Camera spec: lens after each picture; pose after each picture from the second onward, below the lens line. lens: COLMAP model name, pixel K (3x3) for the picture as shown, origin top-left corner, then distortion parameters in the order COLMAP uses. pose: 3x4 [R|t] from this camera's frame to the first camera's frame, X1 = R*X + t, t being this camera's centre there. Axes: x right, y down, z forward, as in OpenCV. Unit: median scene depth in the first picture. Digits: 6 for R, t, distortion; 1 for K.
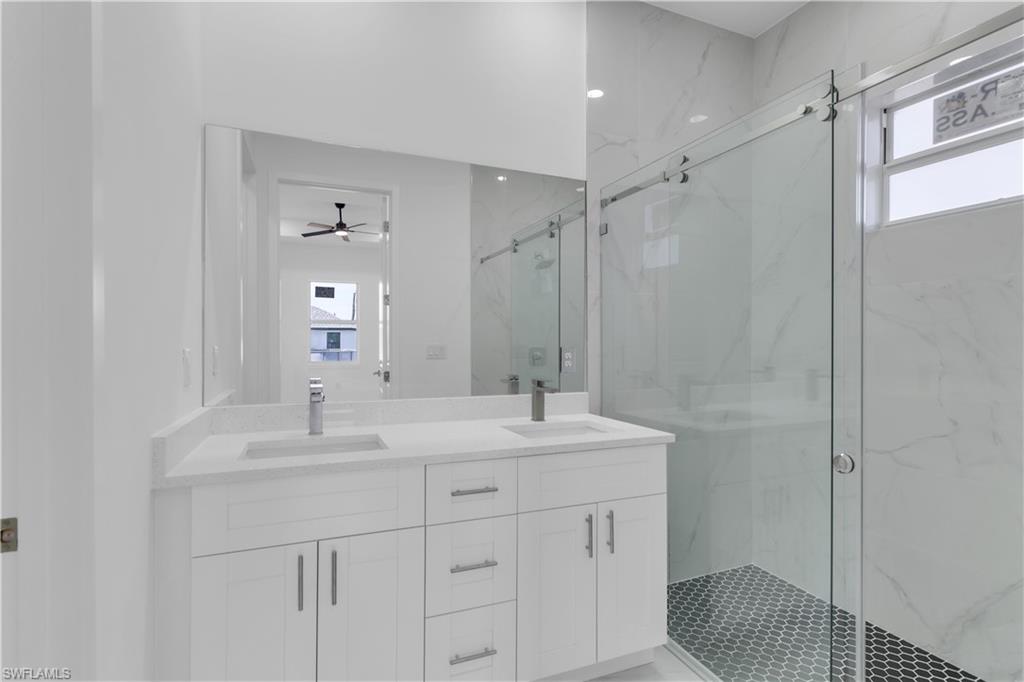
lens RADIAL K [[494.1, 0, 508.8], [0, 494.1, 338.4], [0, 0, 1]] dist [0.008138, 0.000683]
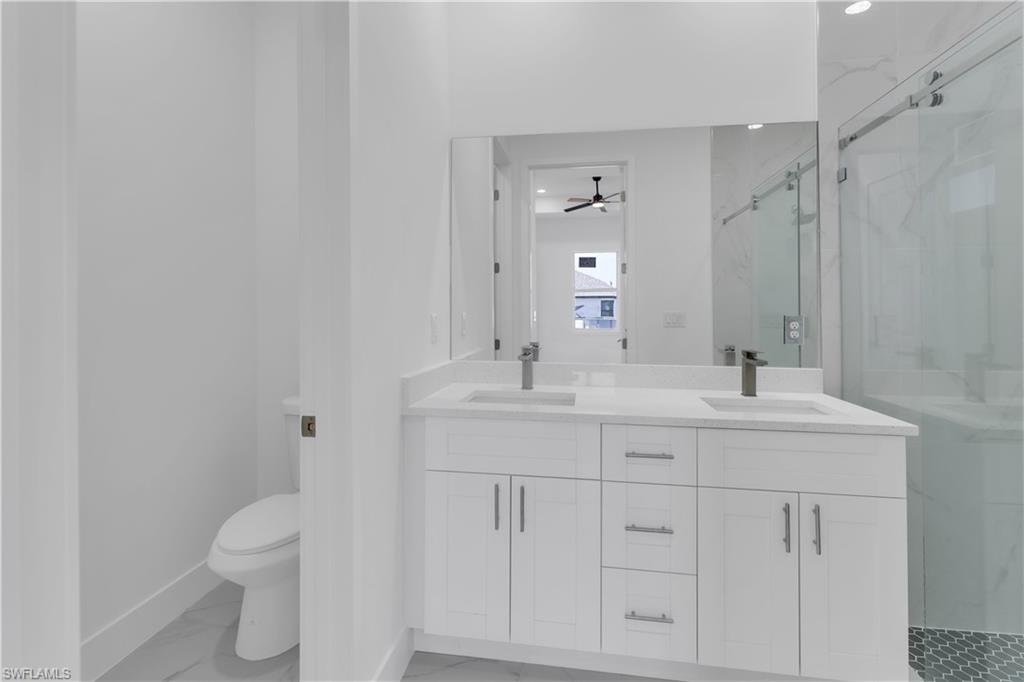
lens RADIAL K [[494.1, 0, 490.9], [0, 494.1, 303.3], [0, 0, 1]] dist [0.008138, 0.000683]
pose [[0.852269, -0.004937, -0.523080, 0.139511], [0.001896, 0.999978, -0.006349, 0.000834], [0.523100, 0.004419, 0.852260, -0.030368]]
